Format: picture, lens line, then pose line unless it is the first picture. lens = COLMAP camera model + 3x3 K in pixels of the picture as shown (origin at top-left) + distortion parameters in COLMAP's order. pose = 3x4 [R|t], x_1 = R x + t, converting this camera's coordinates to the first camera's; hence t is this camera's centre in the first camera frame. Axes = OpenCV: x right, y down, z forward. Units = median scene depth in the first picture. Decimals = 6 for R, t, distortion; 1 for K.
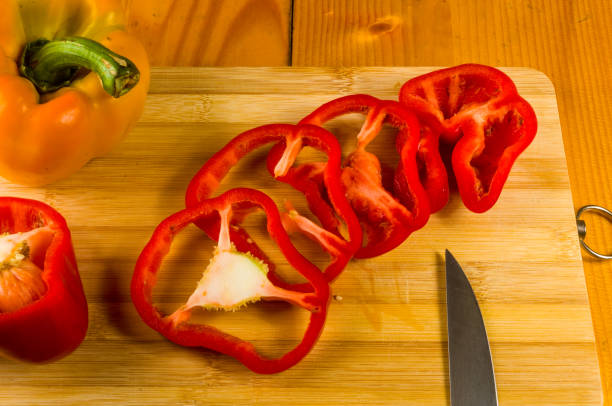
lens RADIAL K [[911.9, 0, 306.0], [0, 911.9, 203.0], [0, 0, 1]] dist [-0.019371, 0.048398]
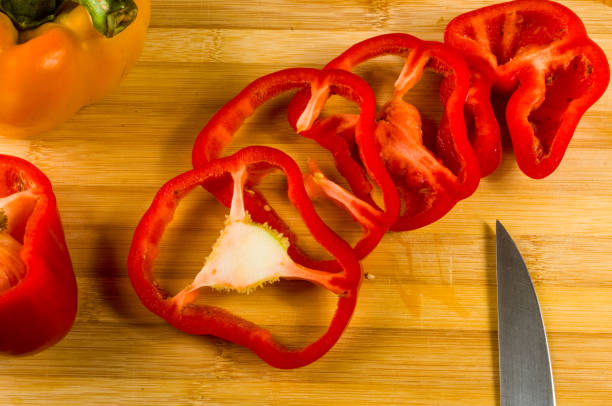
lens RADIAL K [[911.9, 0, 306.0], [0, 911.9, 203.0], [0, 0, 1]] dist [-0.019371, 0.048398]
pose [[0.999834, 0.014532, -0.011015, -0.016004], [-0.013384, 0.995102, 0.097941, -0.047105], [0.012384, -0.097778, 0.995131, 0.151992]]
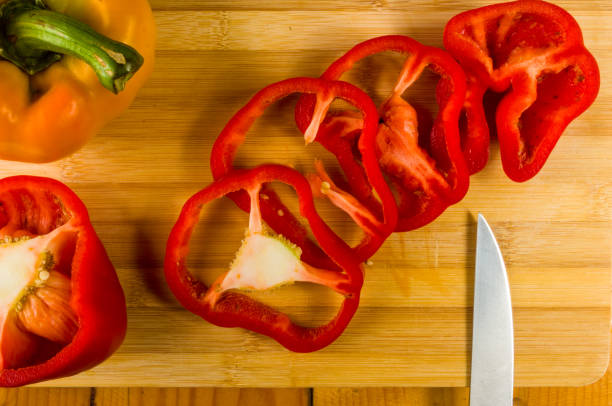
lens RADIAL K [[621.6, 0, 306.0], [0, 621.6, 203.0], [0, 0, 1]] dist [-0.015022, -0.002670]
pose [[0.999905, -0.010056, 0.009451, -0.040682], [0.003508, 0.847590, 0.530640, -0.319375], [-0.013346, -0.530557, 0.847544, 0.441280]]
